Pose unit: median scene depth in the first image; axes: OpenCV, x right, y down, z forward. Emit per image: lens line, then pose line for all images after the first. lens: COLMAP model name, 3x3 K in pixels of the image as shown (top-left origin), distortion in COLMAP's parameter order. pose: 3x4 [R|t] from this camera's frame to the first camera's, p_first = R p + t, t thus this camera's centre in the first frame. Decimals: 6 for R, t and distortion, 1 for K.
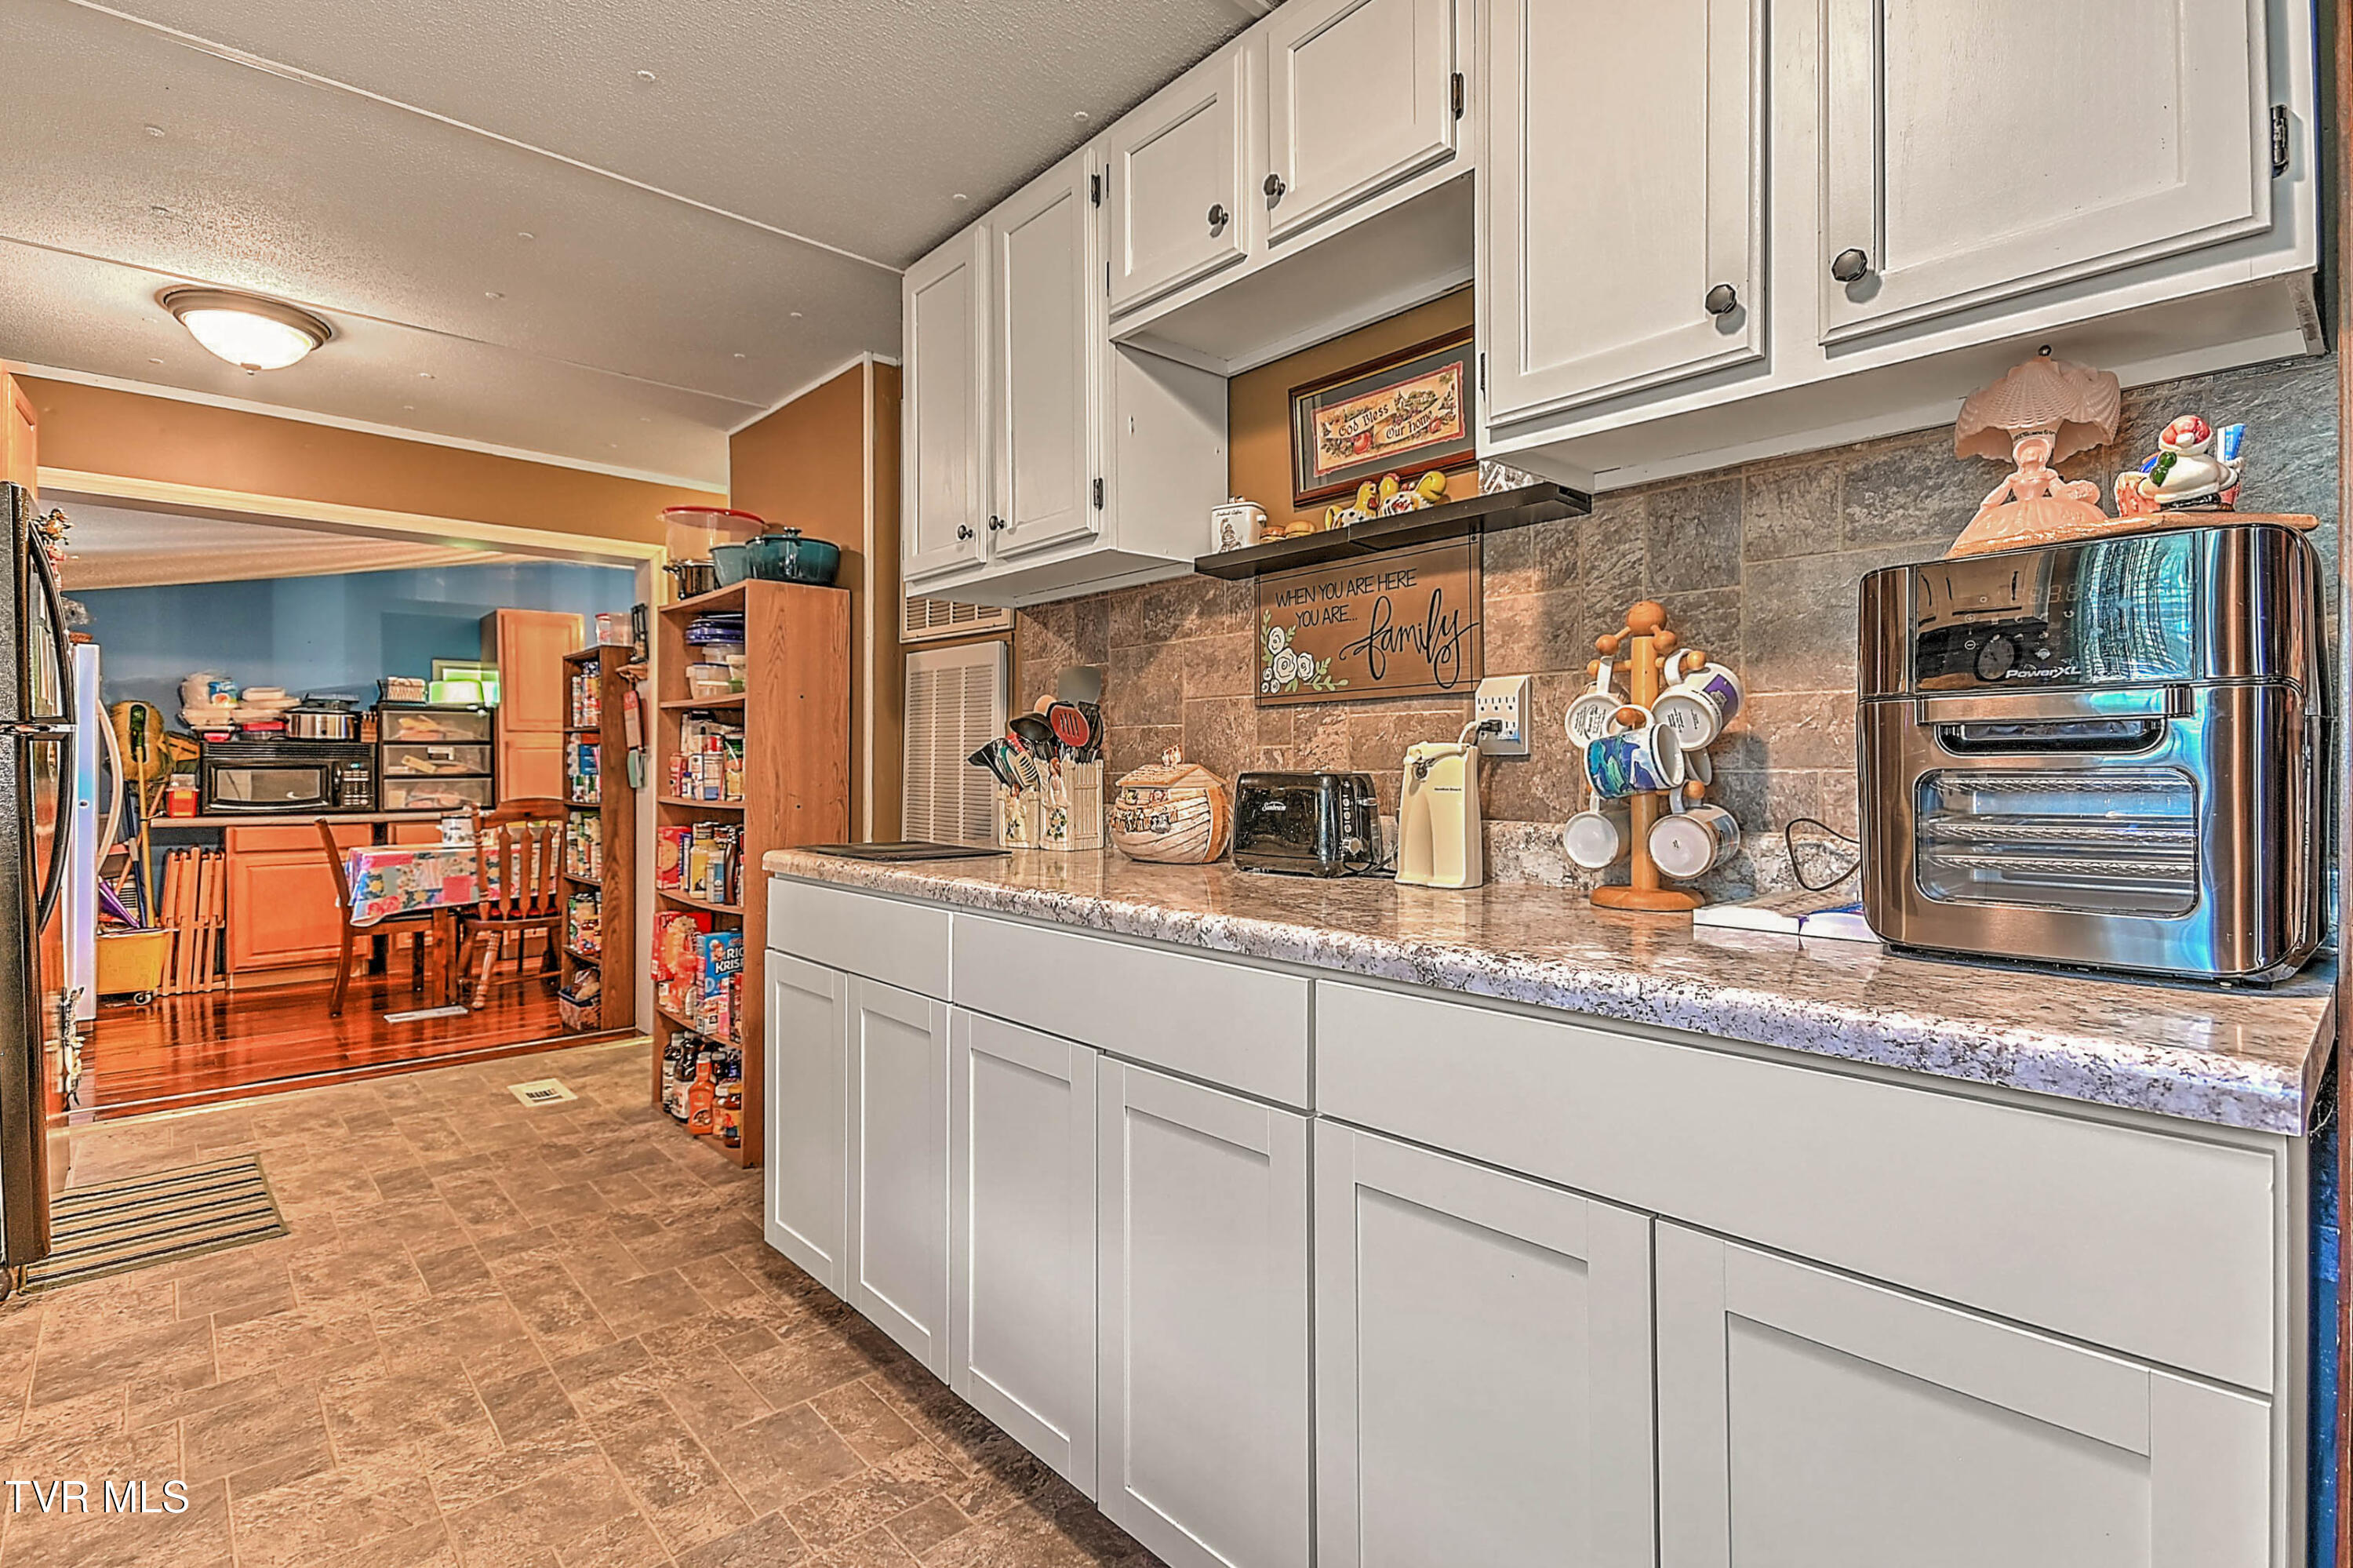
lens RADIAL K [[1082.2, 0, 1178.6], [0, 1082.2, 775.6], [0, 0, 1]] dist [0.017058, -0.001214]
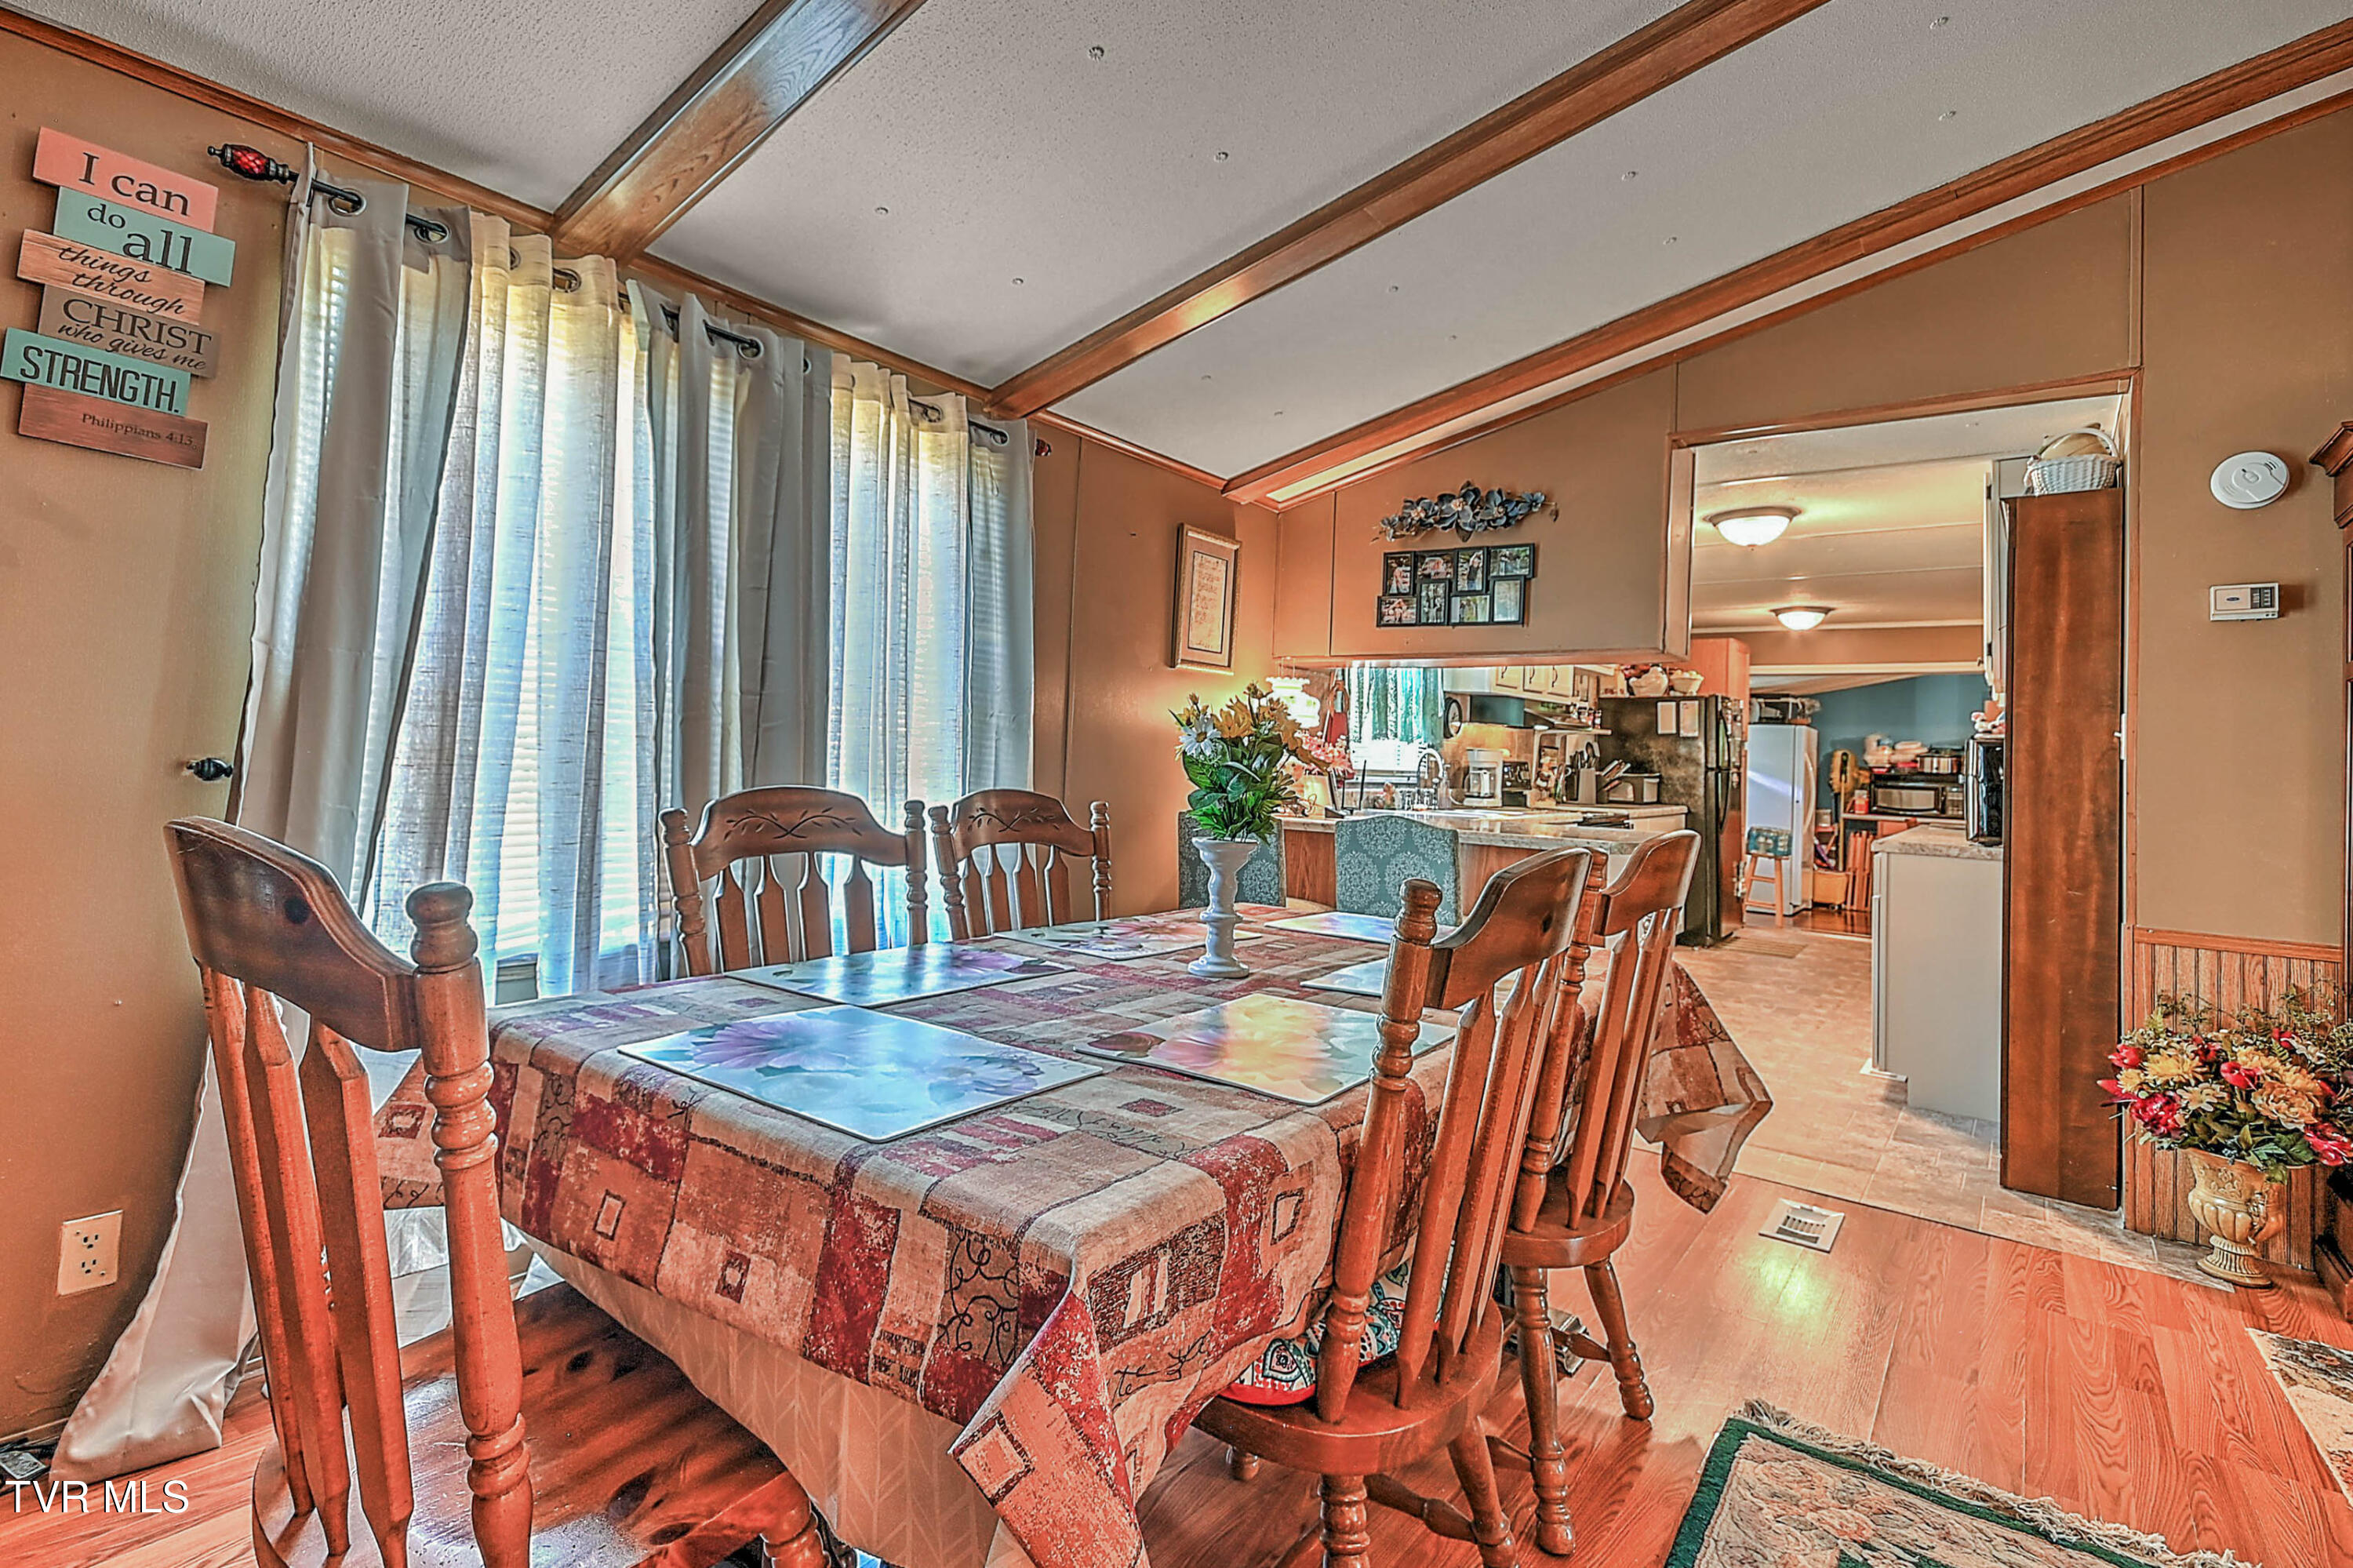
lens RADIAL K [[1082.2, 0, 1144.2], [0, 1082.2, 715.5], [0, 0, 1]] dist [0.017058, -0.001214]
pose [[0.134279, -0.028153, -0.990544, 0.706428], [-0.049888, 0.998137, -0.035132, -0.002884], [0.989687, 0.054134, 0.132624, -0.410597]]
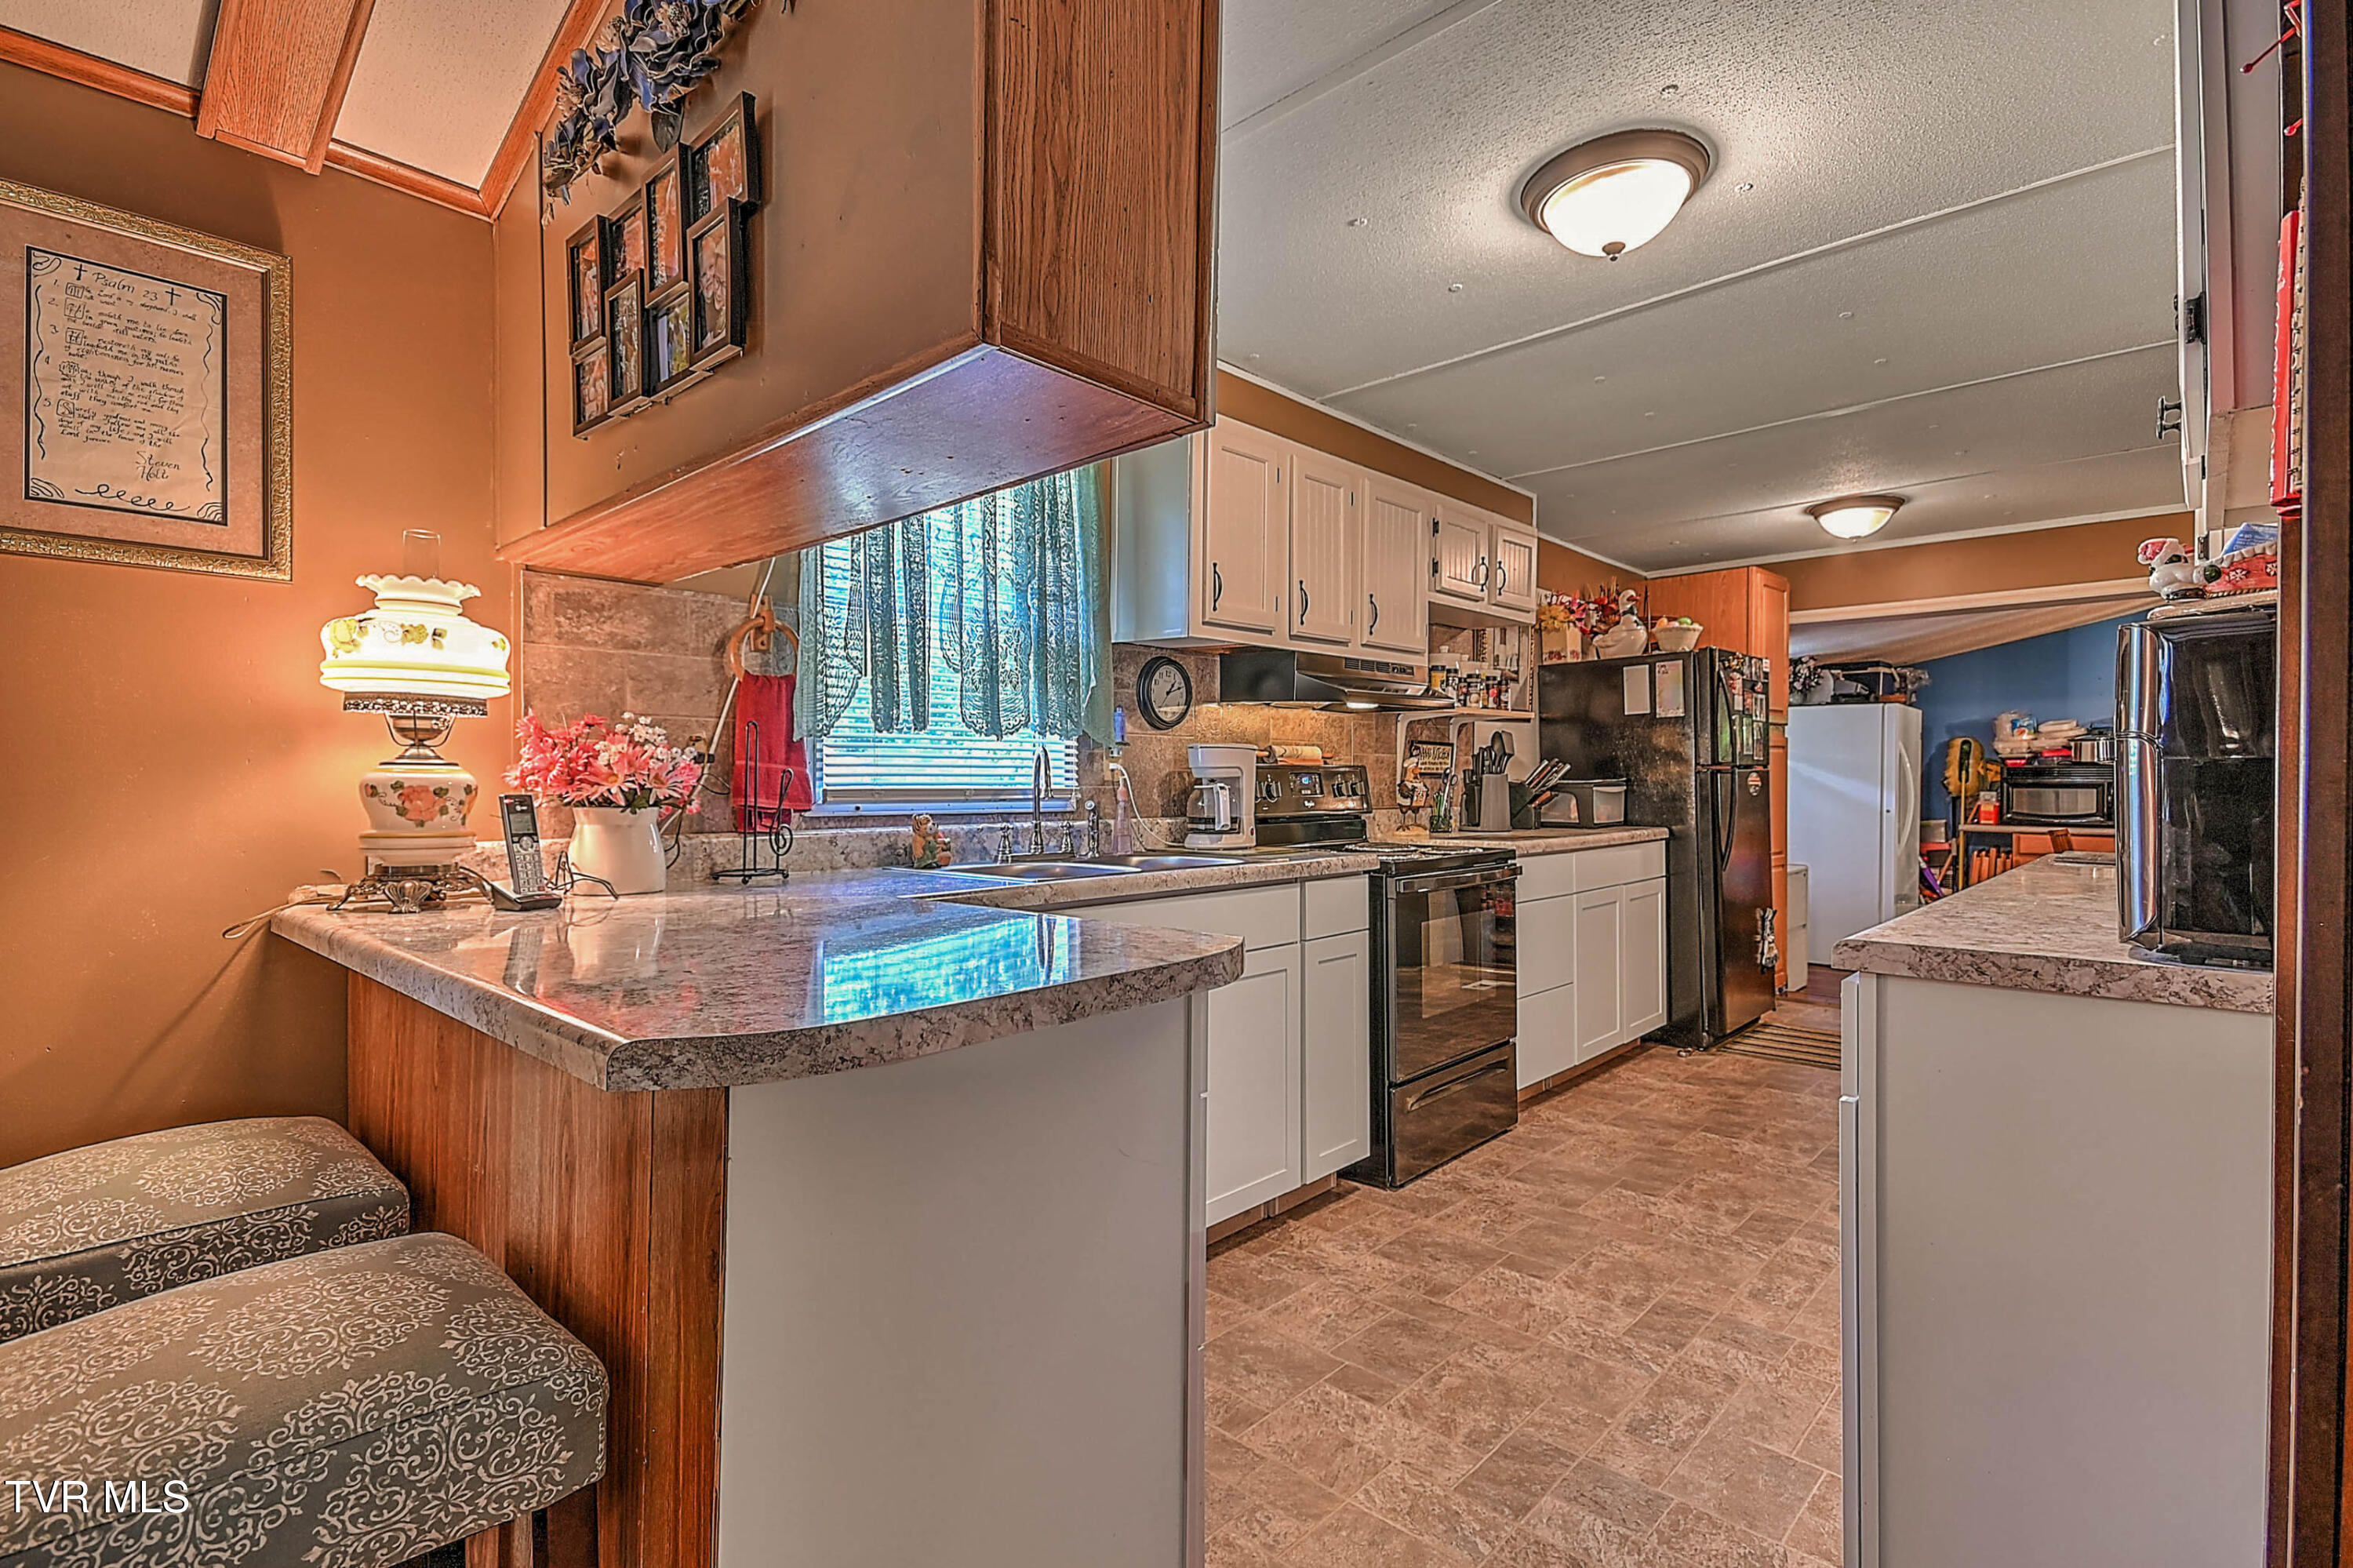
lens RADIAL K [[1082.2, 0, 1169.8], [0, 1082.2, 790.7], [0, 0, 1]] dist [0.017058, -0.001214]
pose [[0.049923, 0.006714, -0.998731, 0.334984], [-0.008724, 0.999942, 0.006286, -0.002376], [0.998715, 0.008399, 0.049978, -0.038706]]
